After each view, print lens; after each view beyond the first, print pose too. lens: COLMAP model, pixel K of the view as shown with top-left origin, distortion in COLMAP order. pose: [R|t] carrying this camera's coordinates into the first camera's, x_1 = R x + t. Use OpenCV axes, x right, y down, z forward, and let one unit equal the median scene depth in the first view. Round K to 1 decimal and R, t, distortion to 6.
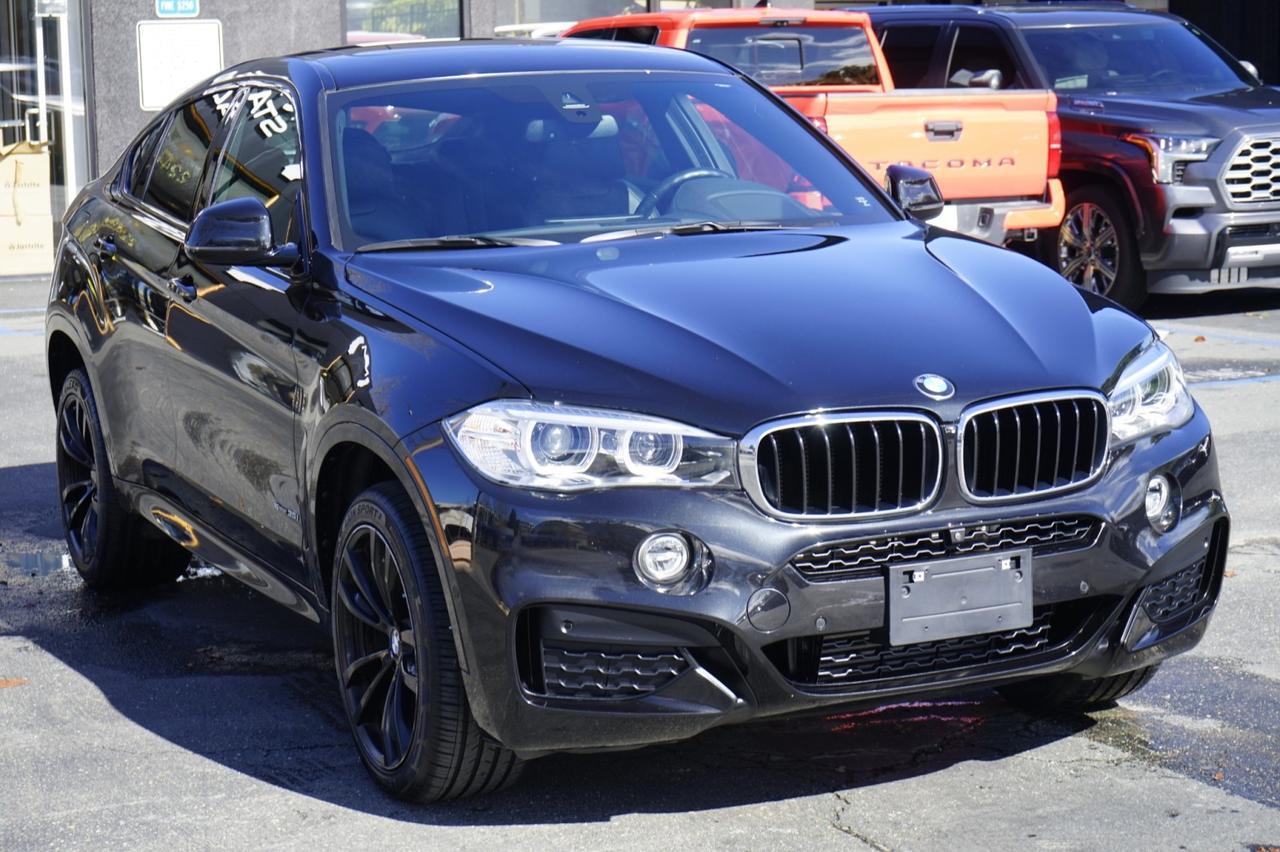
lens RADIAL K [[2642.3, 0, 641.8], [0, 2642.3, 364.0], [0, 0, 1]] dist [-0.049803, 0.166205]
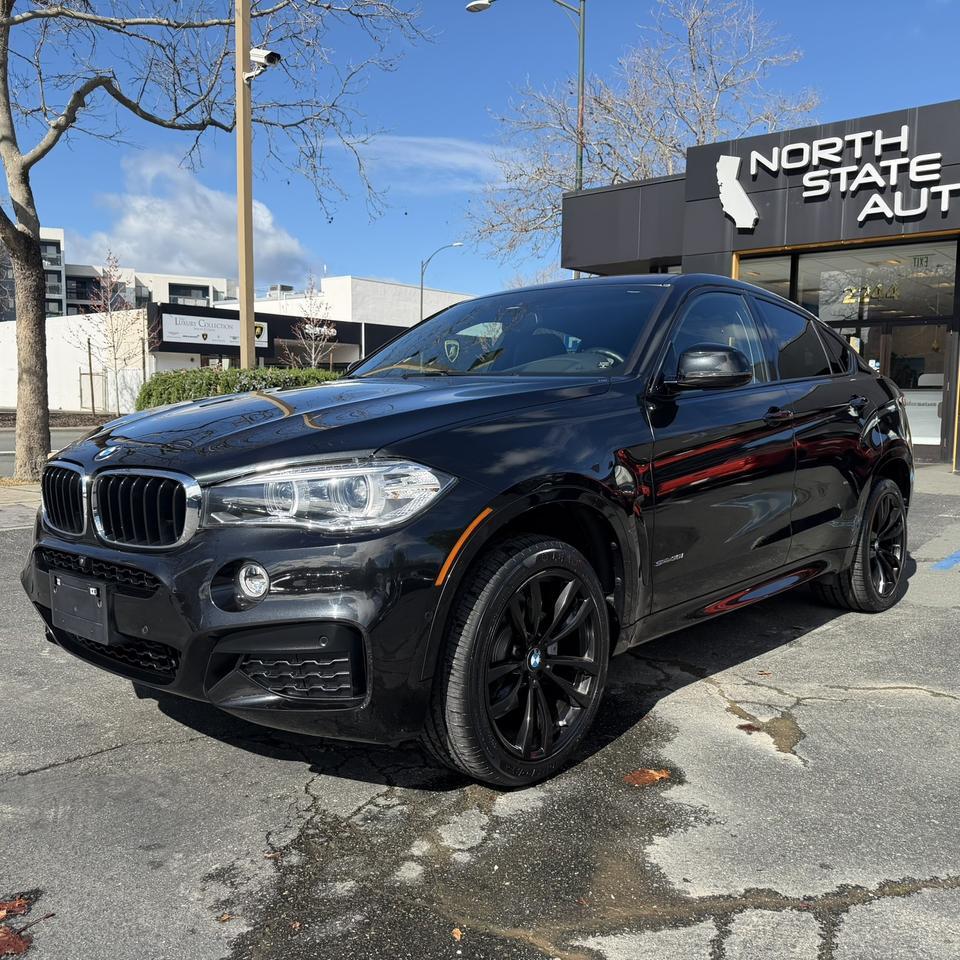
lens RADIAL K [[888.8, 0, 484.1], [0, 888.8, 461.7], [0, 0, 1]] dist [0.181054, -0.314535]
pose [[0.402834, 0.094018, -0.910431, 0.609810], [-0.127999, 0.990722, 0.045674, -0.033050], [0.906279, 0.098135, 0.411131, 0.962831]]
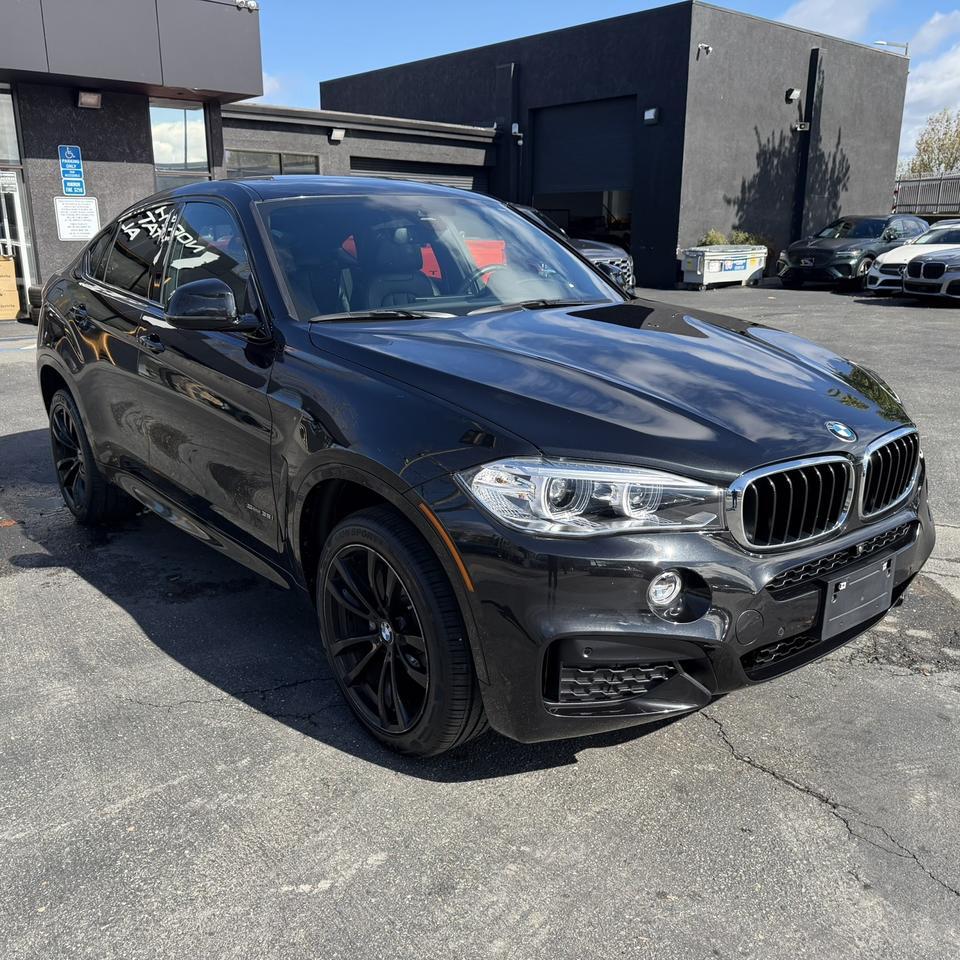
lens RADIAL K [[906.7, 0, 485.6], [0, 906.7, 488.8], [0, 0, 1]] dist [0.163651, -0.293021]
pose [[0.969655, -0.046468, 0.240022, -0.158383], [0.009672, 0.988294, 0.152257, -0.033033], [-0.244288, -0.145315, 0.958753, 0.601930]]
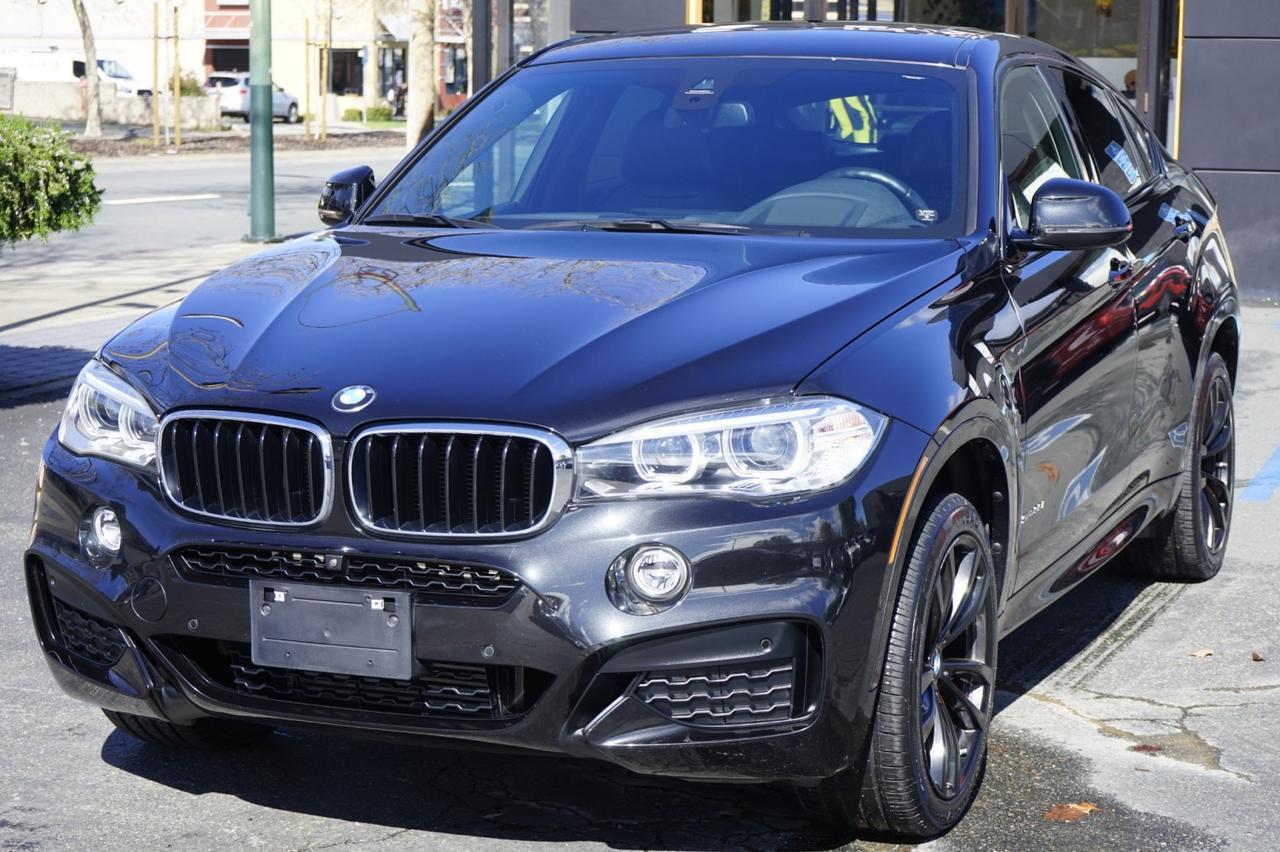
lens RADIAL K [[2642.3, 0, 641.8], [0, 2642.3, 364.0], [0, 0, 1]] dist [-0.049803, 0.166205]
pose [[0.678619, 0.116862, -0.725134, 0.823514], [-0.113487, 0.992088, 0.053678, -0.062327], [0.725670, 0.045866, 0.686512, 0.435114]]
